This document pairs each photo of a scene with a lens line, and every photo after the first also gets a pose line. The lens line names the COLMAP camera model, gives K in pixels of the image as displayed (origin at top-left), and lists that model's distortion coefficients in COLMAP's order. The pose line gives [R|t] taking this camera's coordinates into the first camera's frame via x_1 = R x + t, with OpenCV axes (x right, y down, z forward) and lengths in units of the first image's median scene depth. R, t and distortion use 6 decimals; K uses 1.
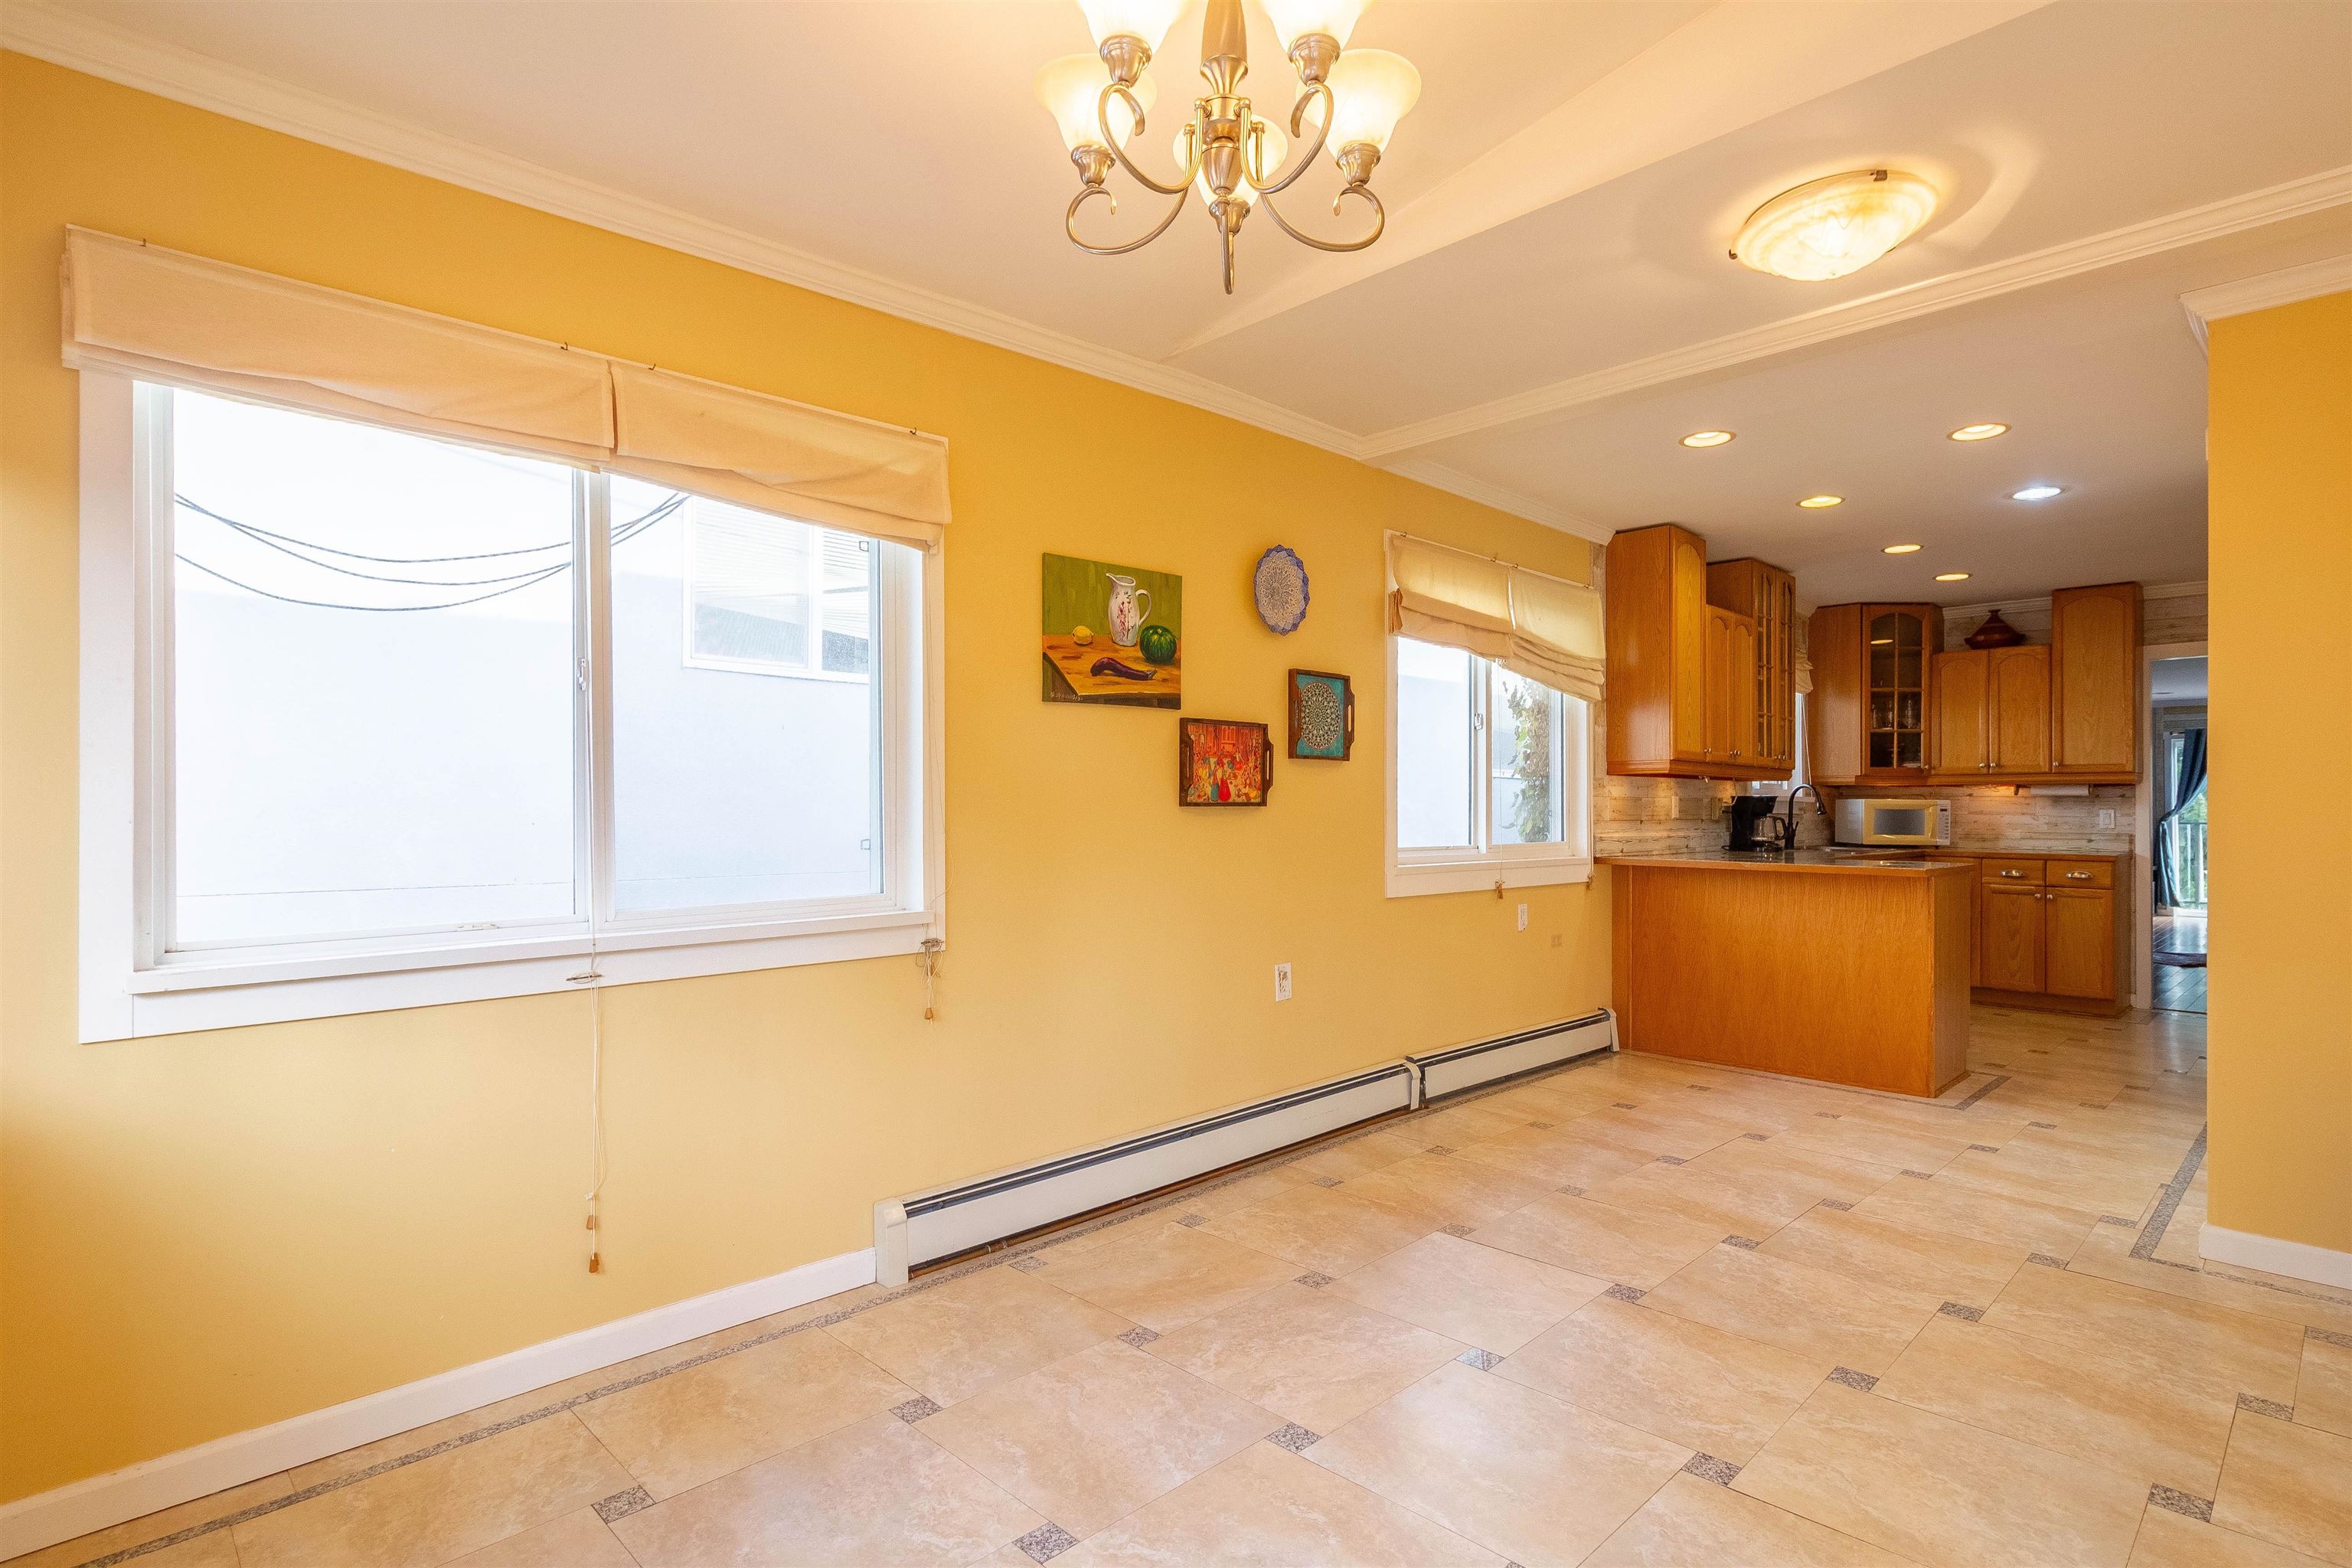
lens RADIAL K [[1122.4, 0, 1183.2], [0, 1122.4, 793.7], [0, 0, 1]] dist [0.003726, 0.000963]
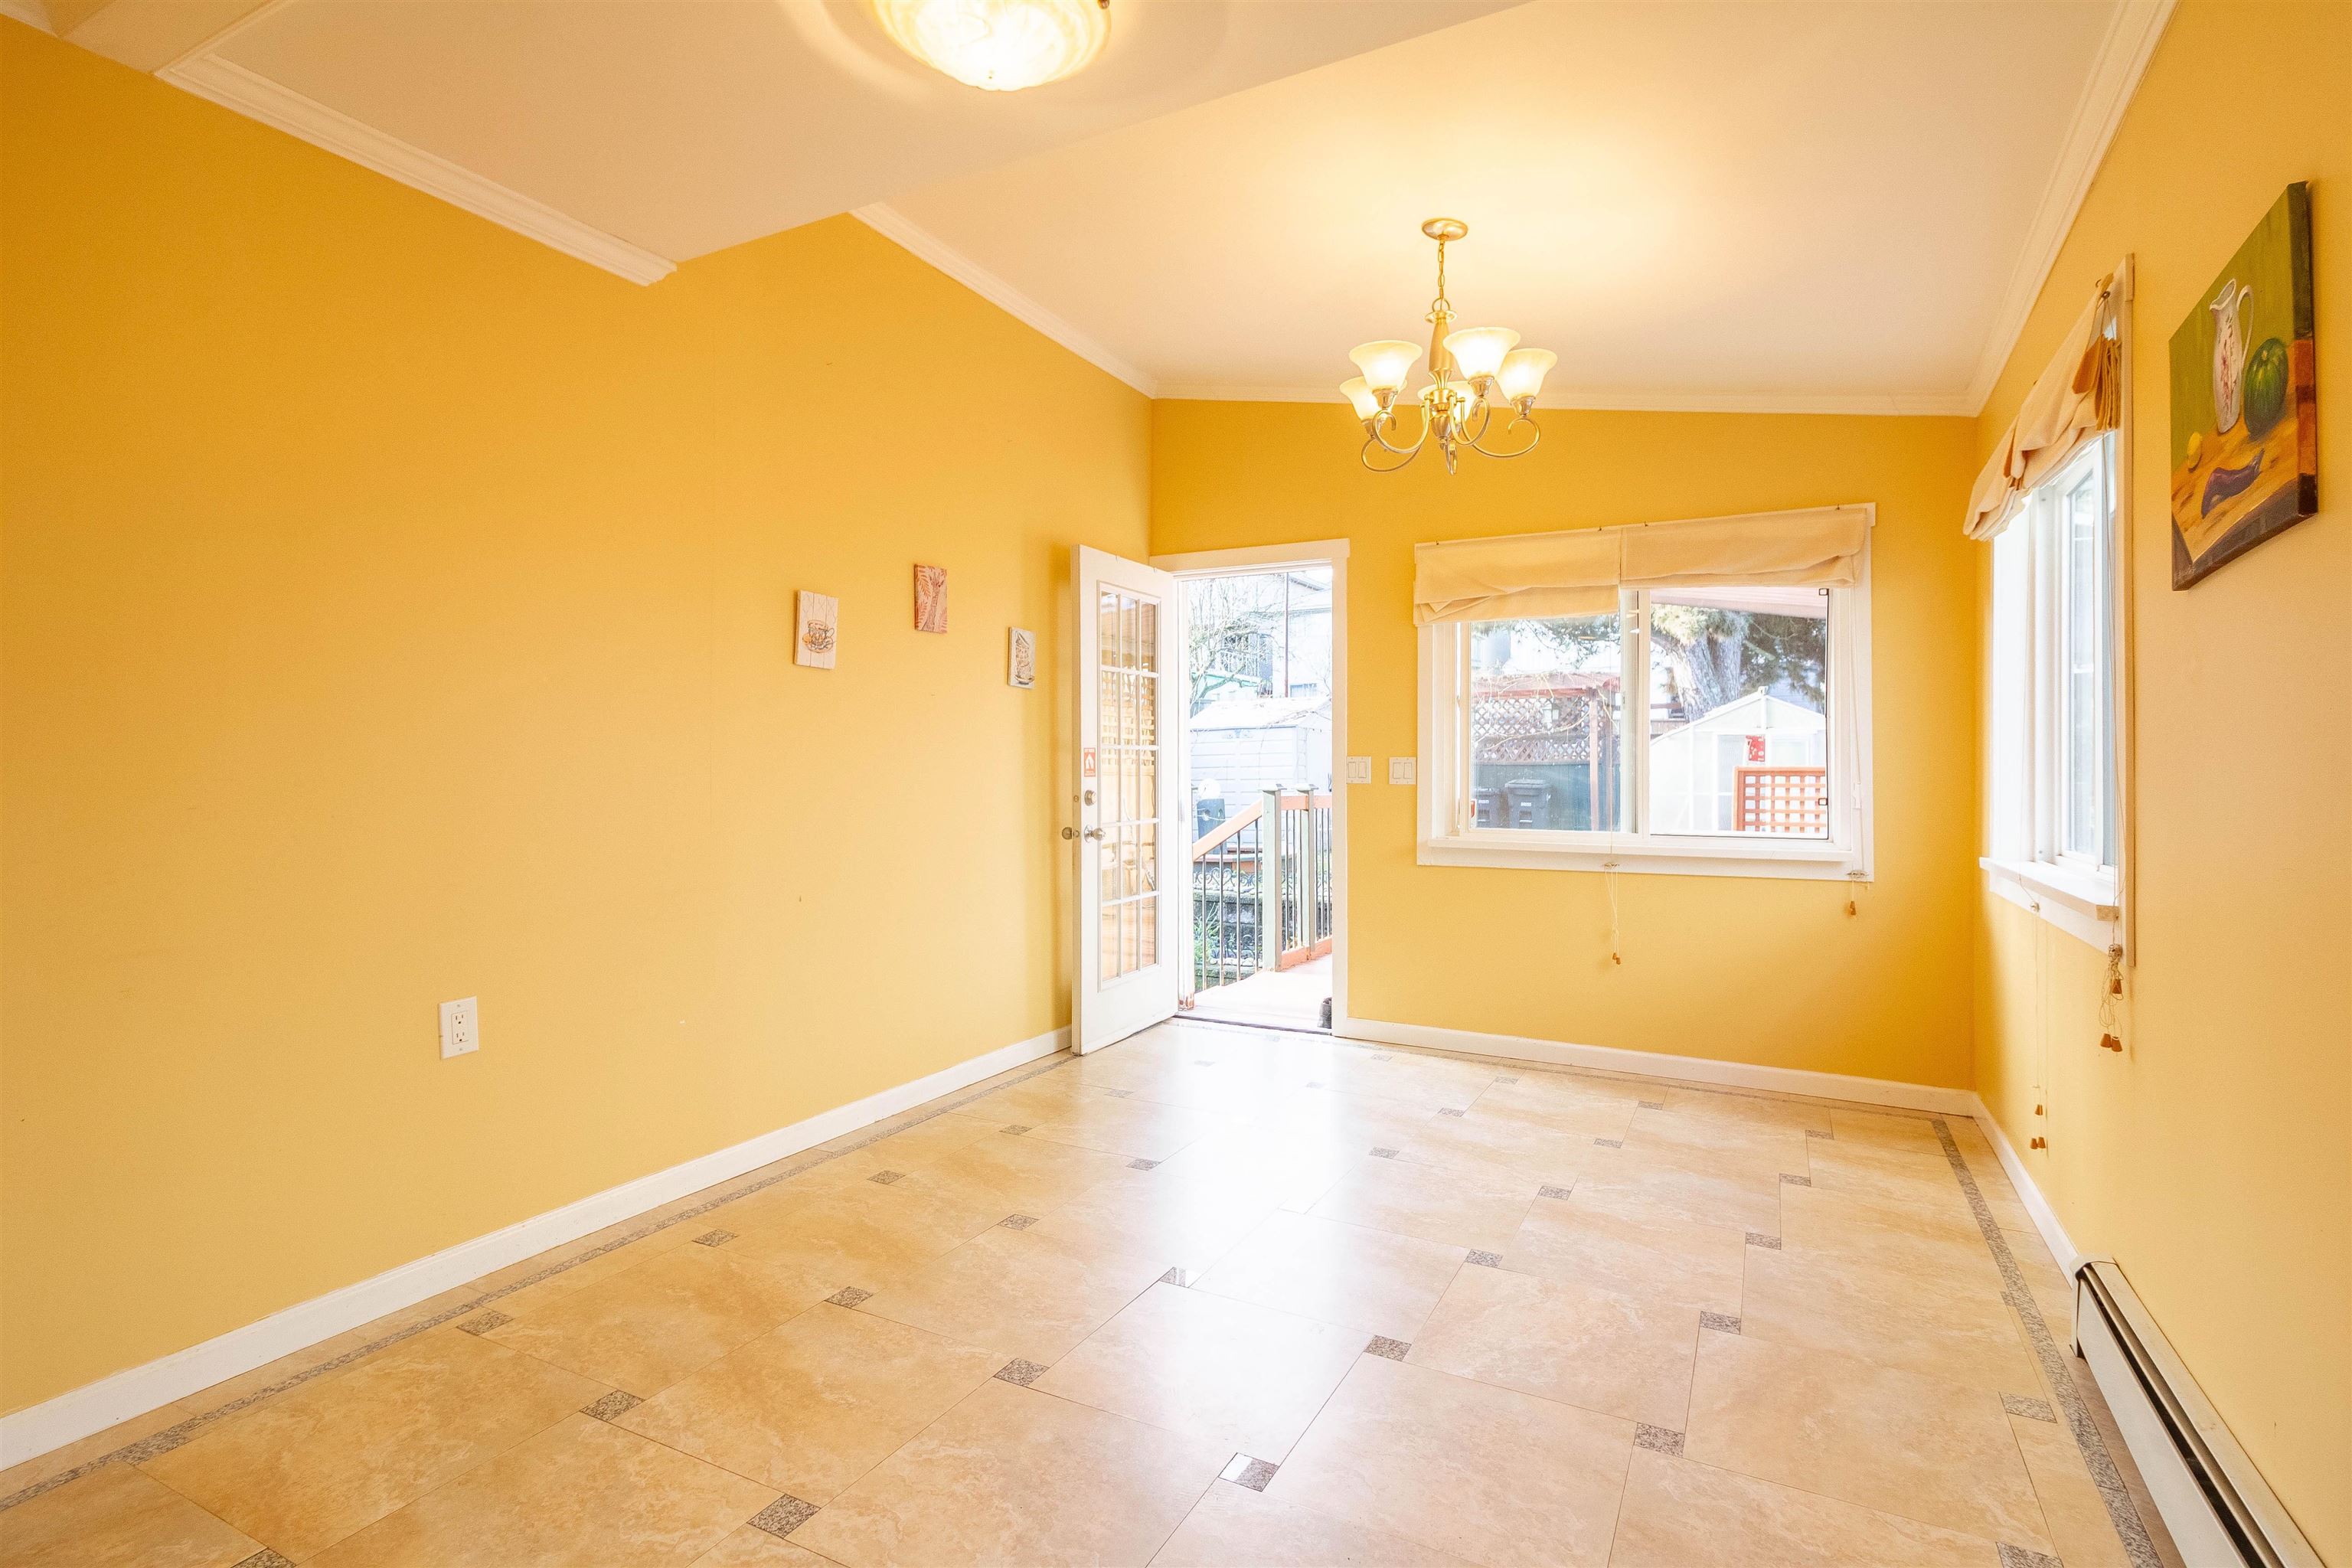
lens RADIAL K [[1148.9, 0, 1165.7], [0, 1148.9, 784.7], [0, 0, 1]] dist [0.012635, -0.002795]
pose [[-0.950241, 0.005172, -0.311474, 0.730342], [0.005484, 0.999985, -0.000128, 0.026634], [0.311468, -0.001830, -0.950255, 1.837536]]
